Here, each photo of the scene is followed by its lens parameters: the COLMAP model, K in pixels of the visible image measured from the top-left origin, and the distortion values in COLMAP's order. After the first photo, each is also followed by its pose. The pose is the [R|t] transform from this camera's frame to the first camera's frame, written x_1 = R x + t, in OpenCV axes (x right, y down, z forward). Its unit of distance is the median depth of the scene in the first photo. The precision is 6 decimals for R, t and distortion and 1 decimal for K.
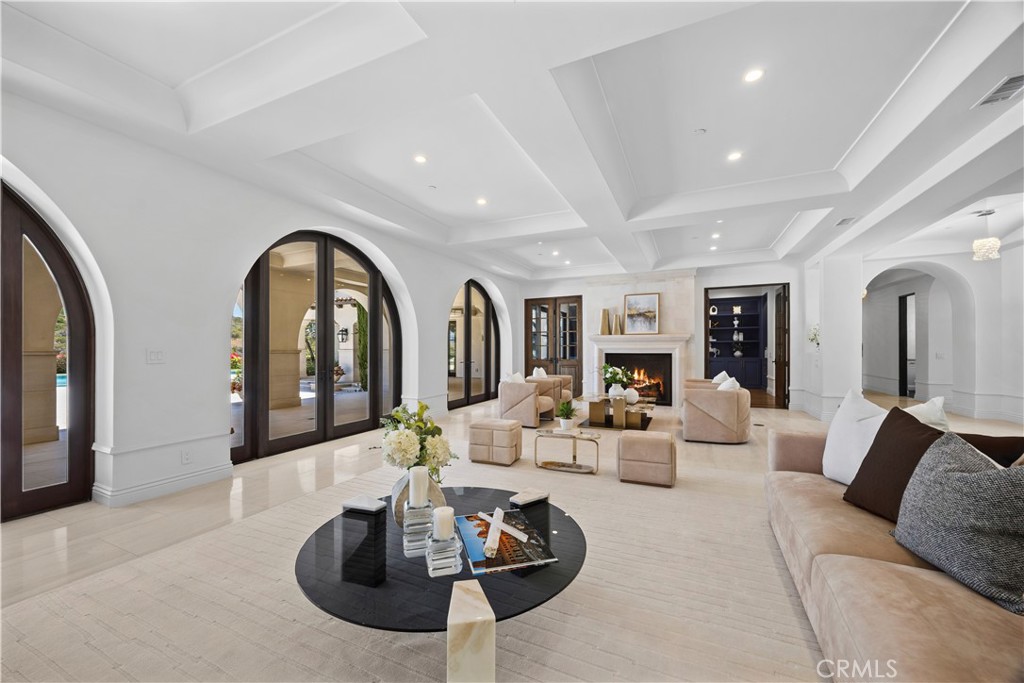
lens RADIAL K [[395.8, 0, 504.9], [0, 395.8, 348.2], [0, 0, 1]] dist [-0.001876, -0.000290]
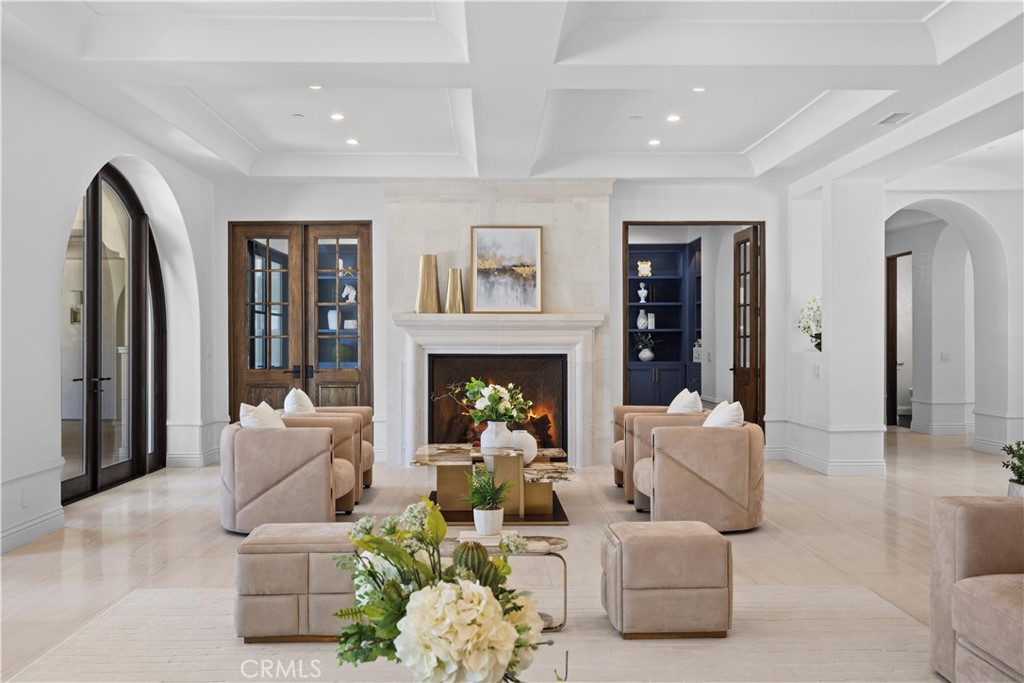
lens RADIAL K [[893.7, 0, 508.6], [0, 893.7, 344.0], [0, 0, 1]] dist [0.000285, 0.007554]
pose [[0.897490, 0.001920, 0.441031, -0.115033], [-0.002223, 0.999998, 0.000170, 0.000803], [-0.441029, -0.001133, 0.897492, 0.061174]]
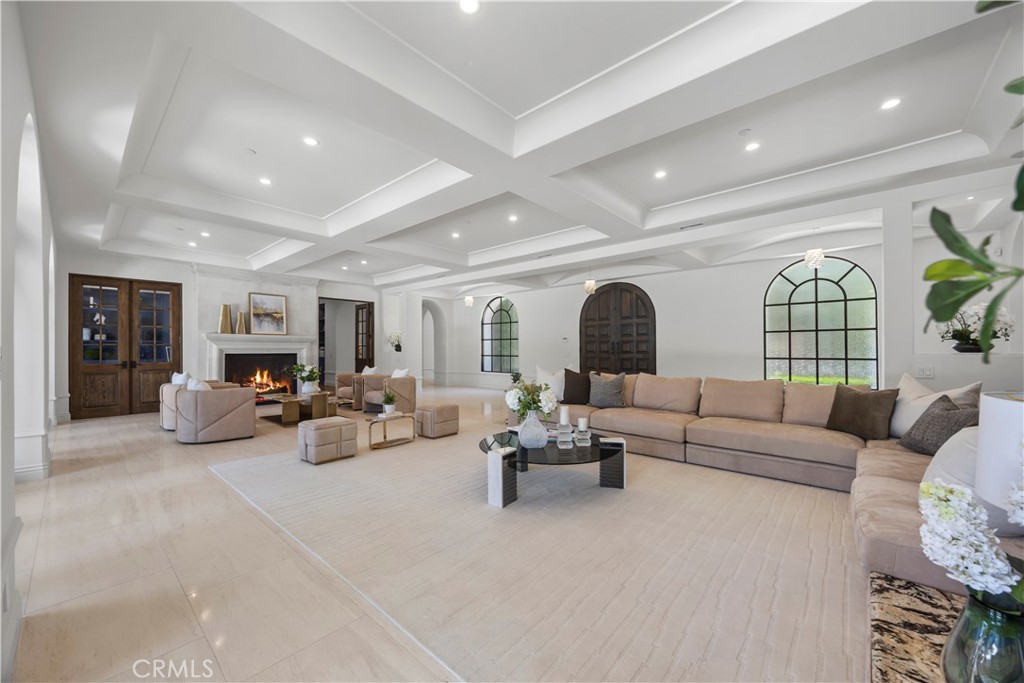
lens RADIAL K [[395.8, 0, 508.1], [0, 395.8, 345.3], [0, 0, 1]] dist [-0.001876, -0.000290]
pose [[0.277772, 0.011393, 0.960580, -0.451328], [-0.001135, 0.999933, -0.011531, 0.002667], [-0.960646, 0.002113, 0.277766, 0.142483]]
